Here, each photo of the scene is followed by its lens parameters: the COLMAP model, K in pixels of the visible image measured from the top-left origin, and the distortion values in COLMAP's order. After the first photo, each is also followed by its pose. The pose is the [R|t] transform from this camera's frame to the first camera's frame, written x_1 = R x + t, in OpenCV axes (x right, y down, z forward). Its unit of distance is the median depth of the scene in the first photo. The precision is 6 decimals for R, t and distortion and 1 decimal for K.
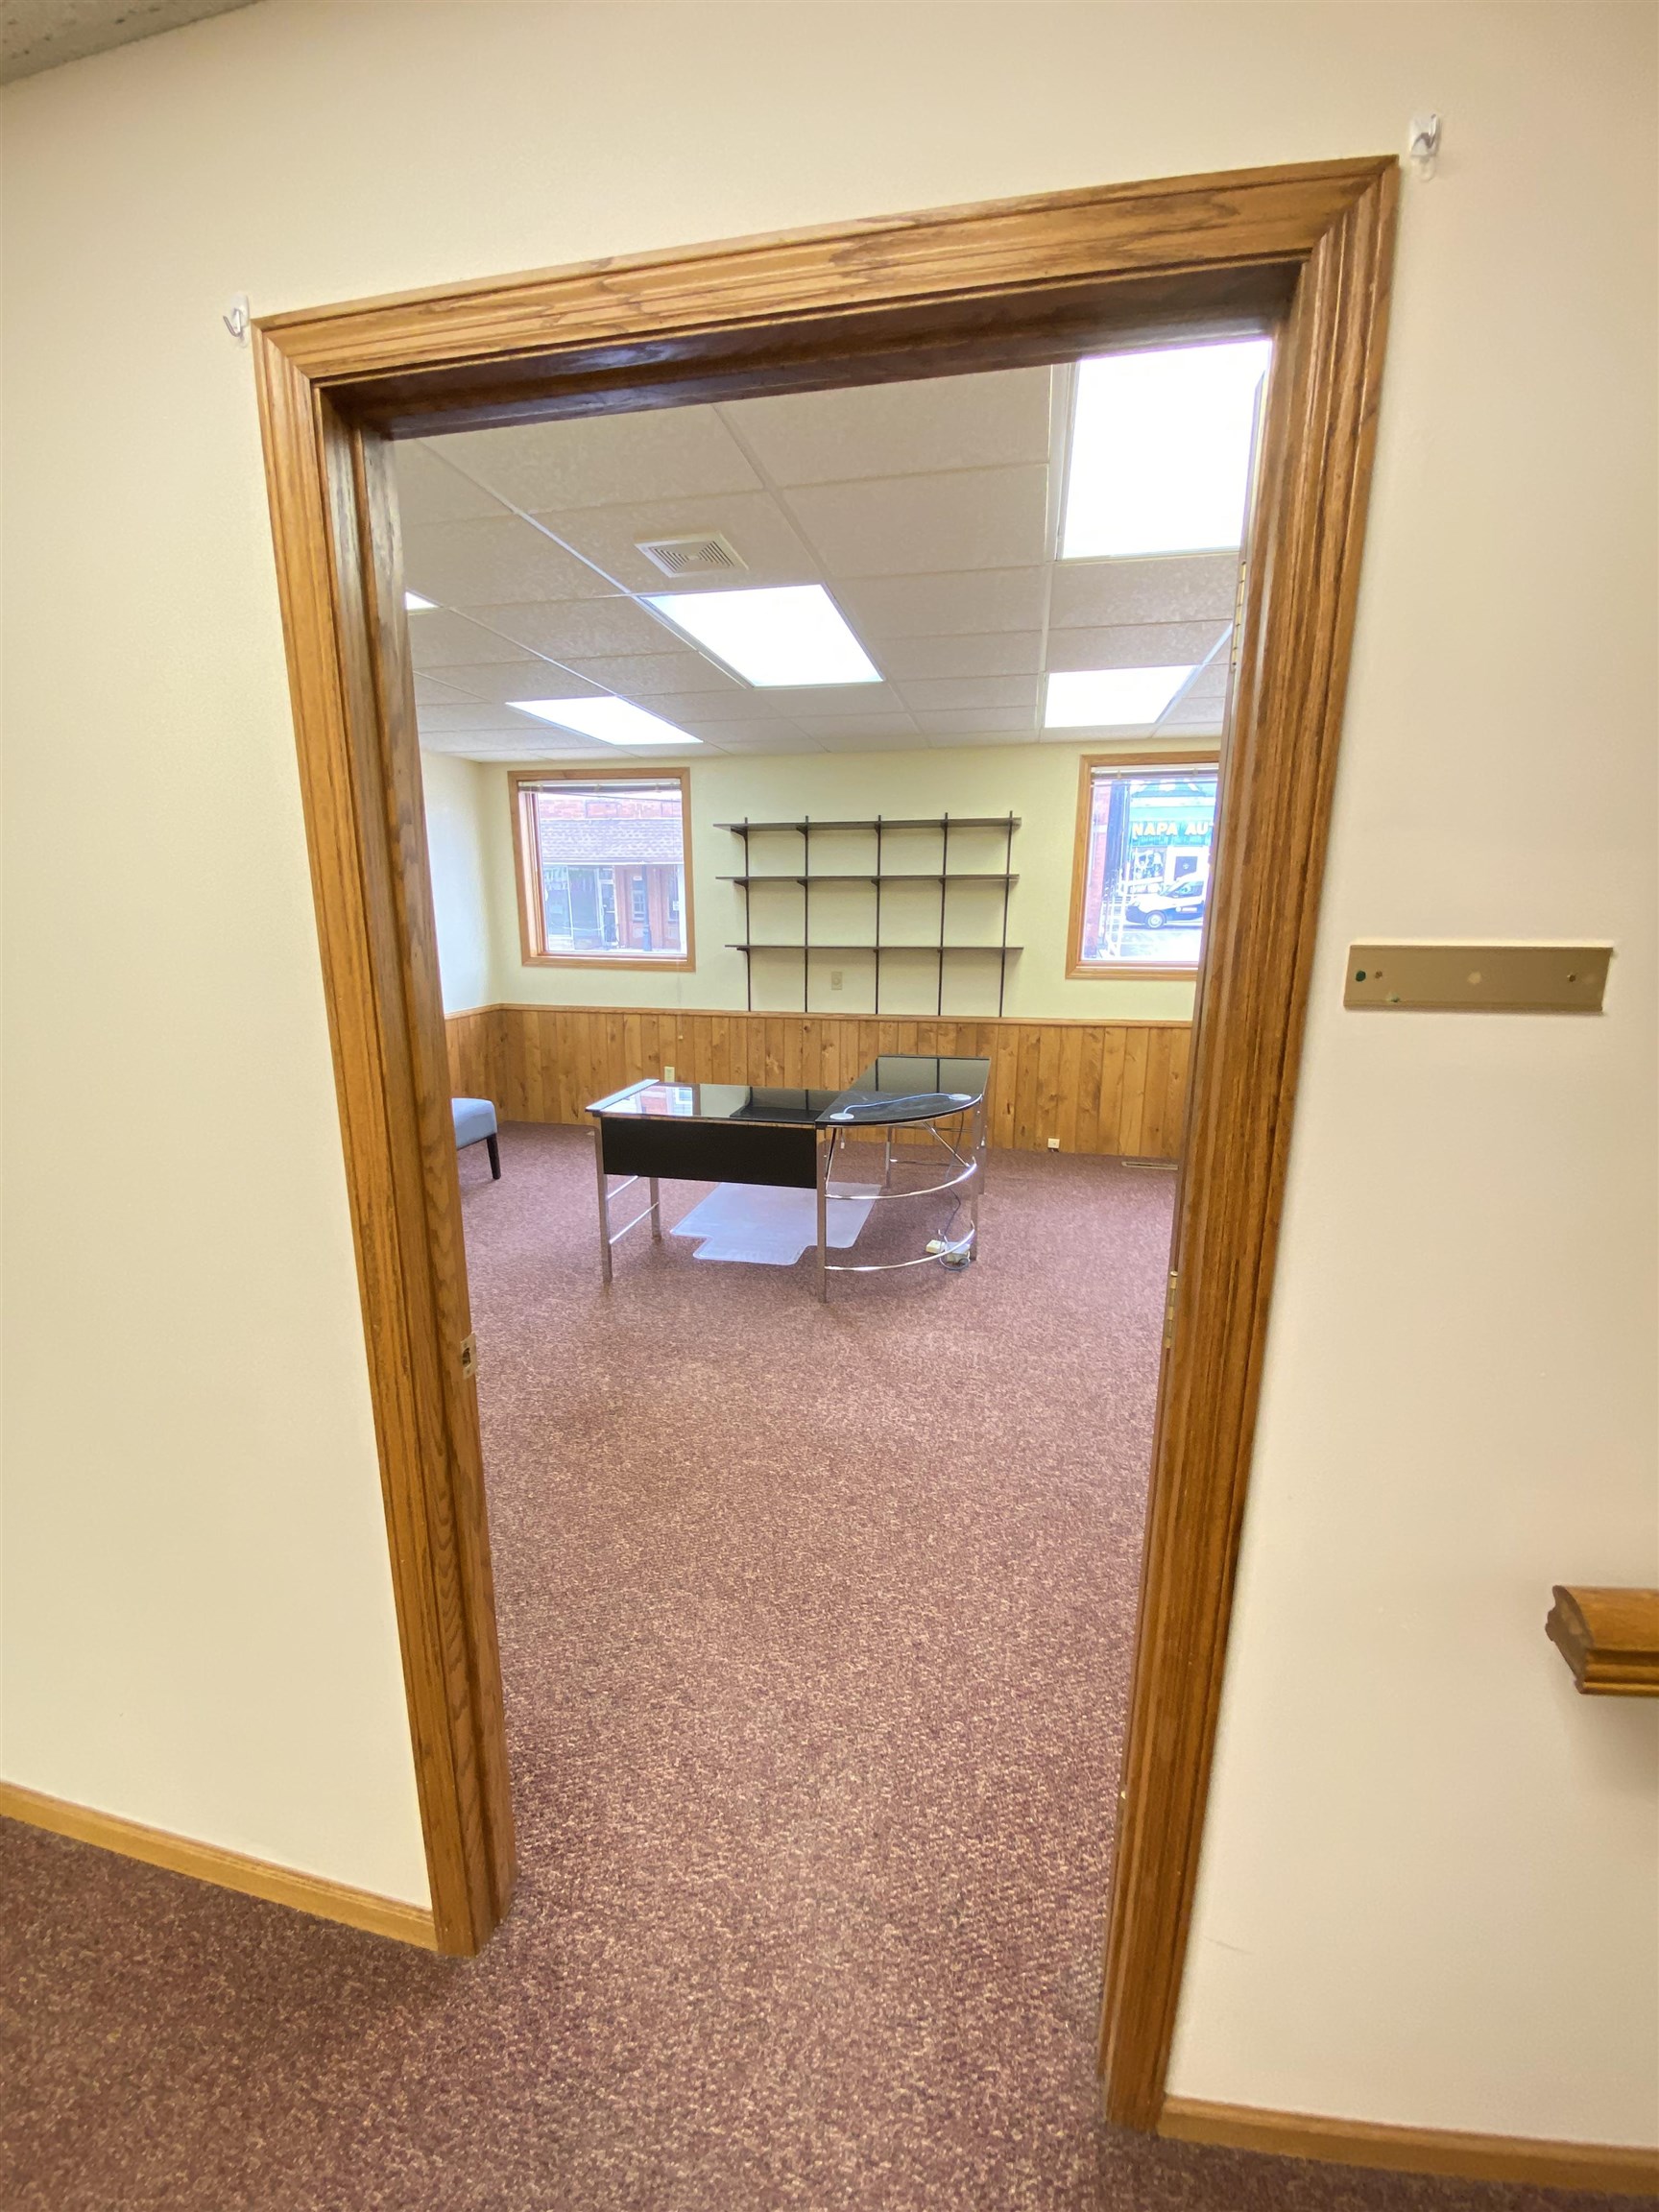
lens RADIAL K [[906.4, 0, 826.4], [0, 906.4, 1094.9], [0, 0, 1]] dist [-0.009602, -0.009630]
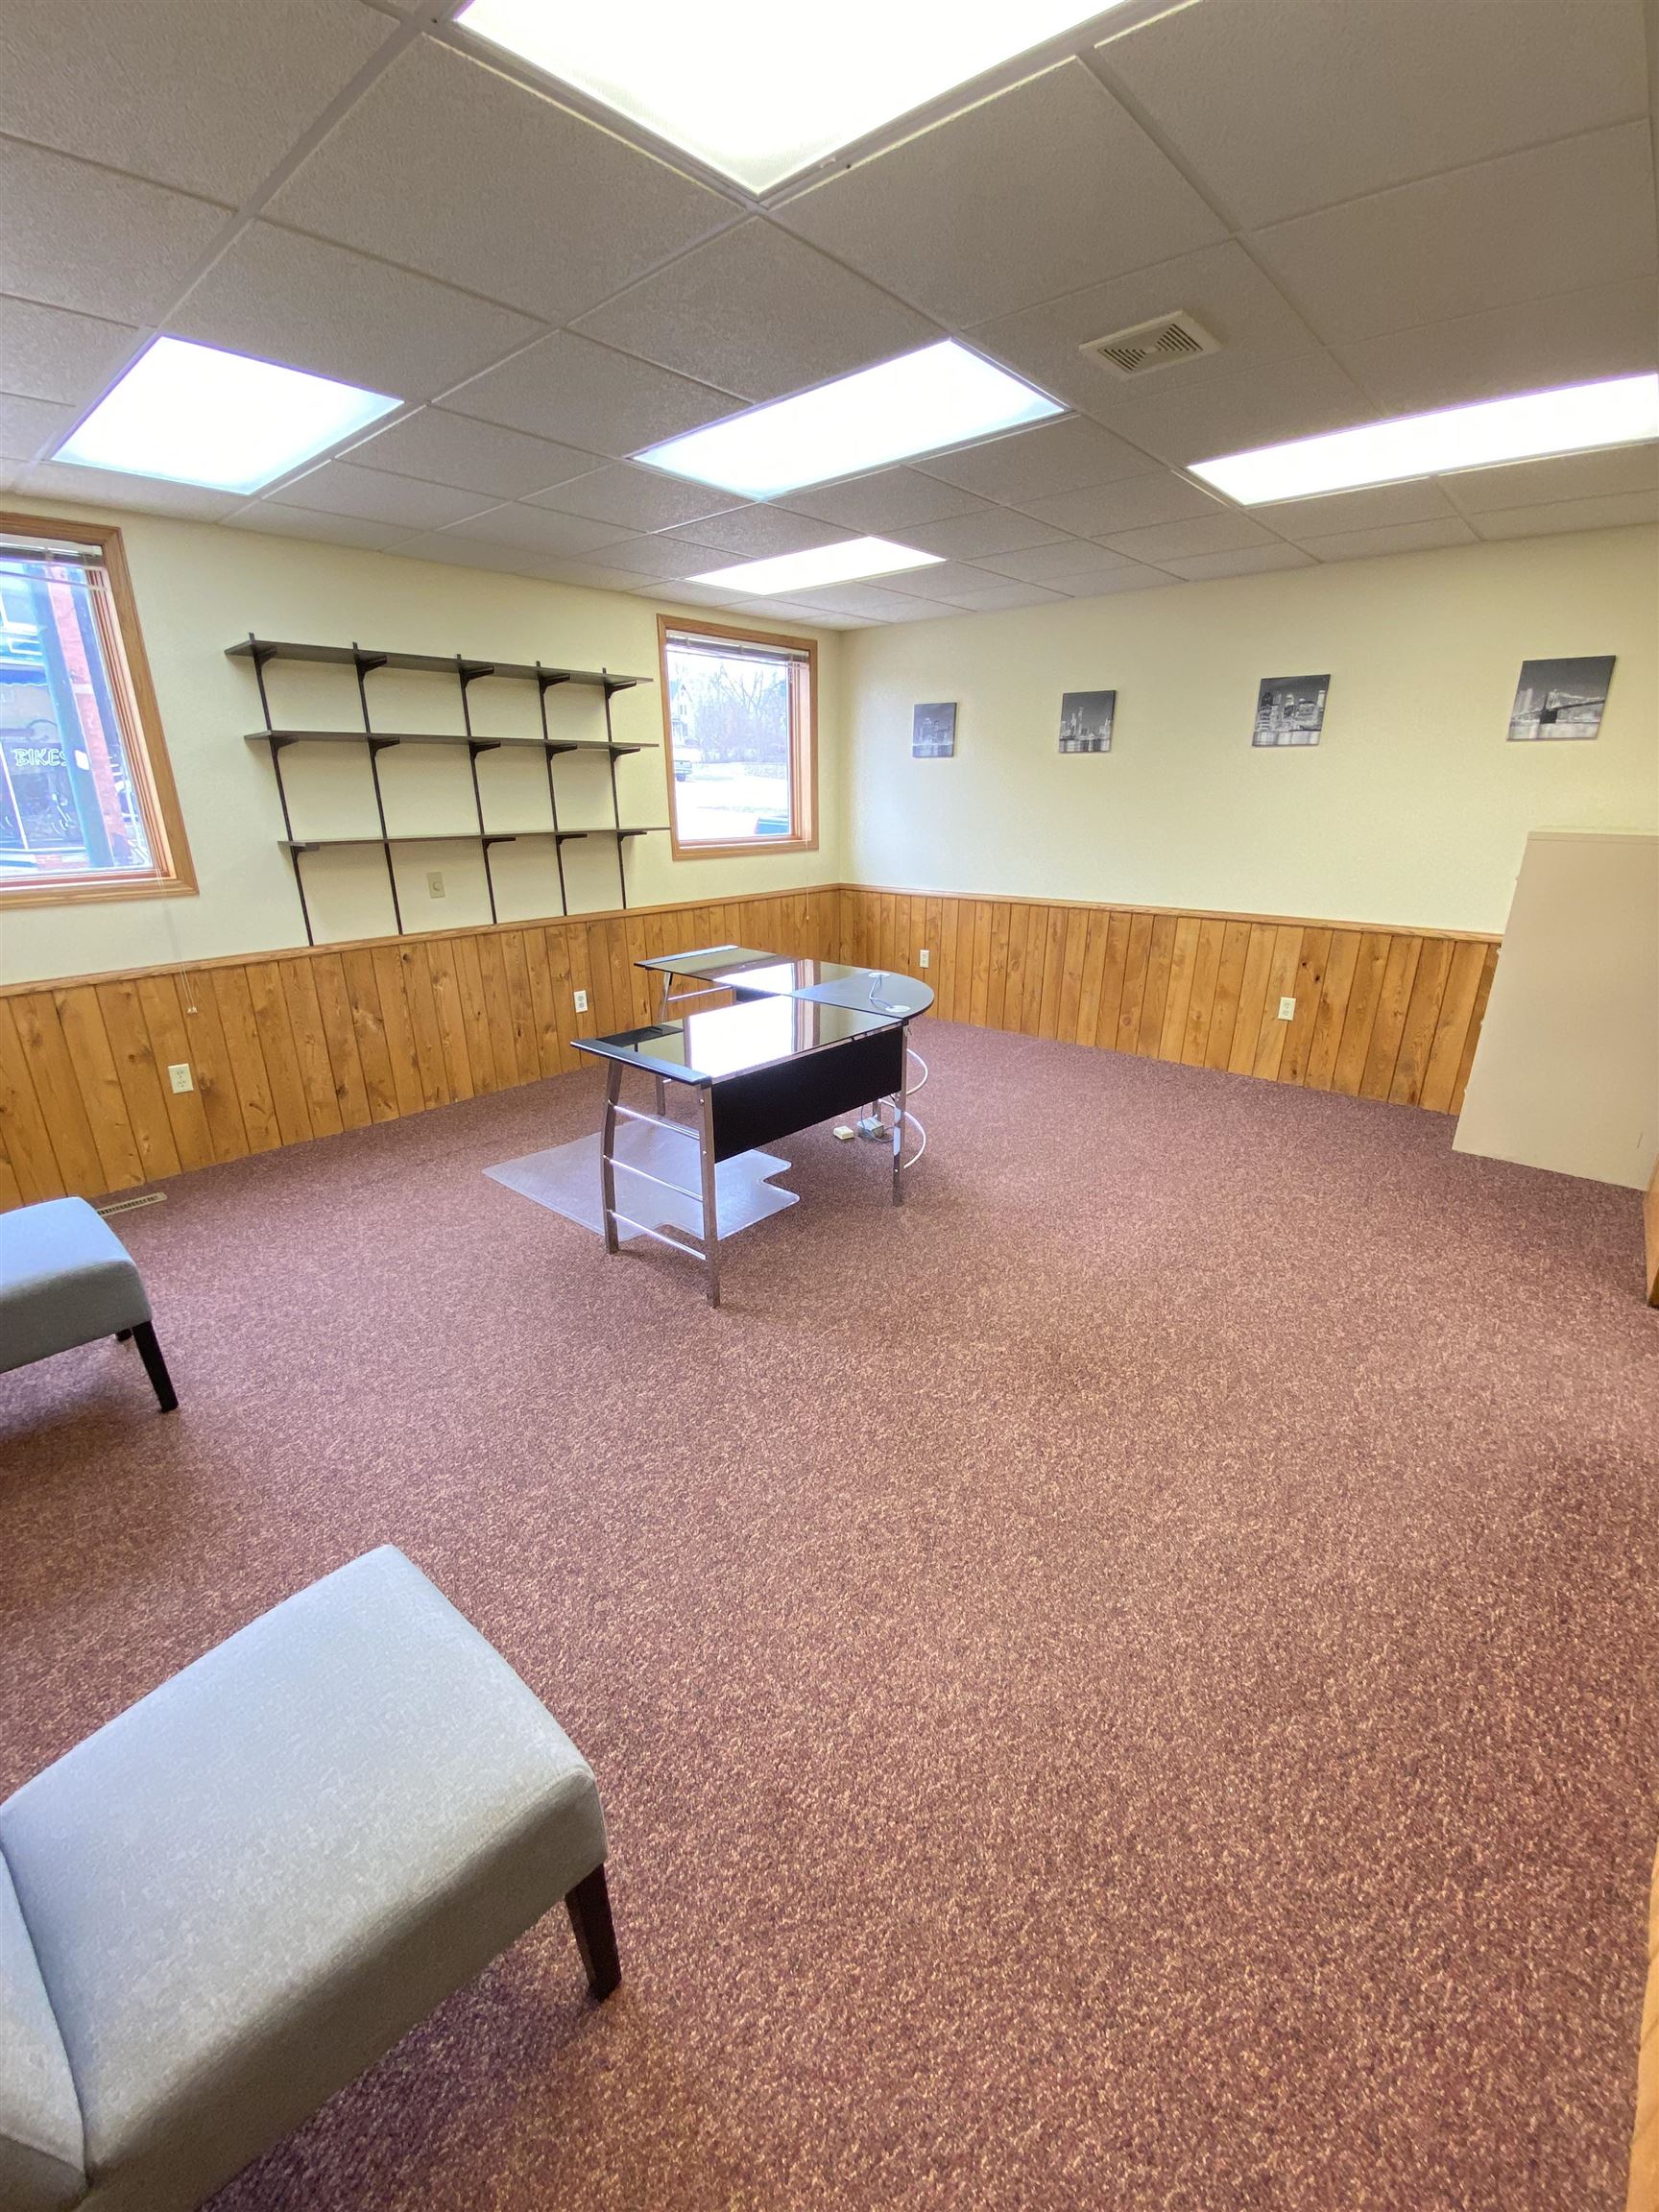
lens RADIAL K [[906.4, 0, 841.4], [0, 906.4, 1124.1], [0, 0, 1]] dist [-0.009602, -0.009630]
pose [[0.478504, -0.309245, 0.821828, -0.531793], [0.184653, 0.950442, 0.250128, -0.069834], [-0.858450, 0.032065, 0.511893, 0.375656]]
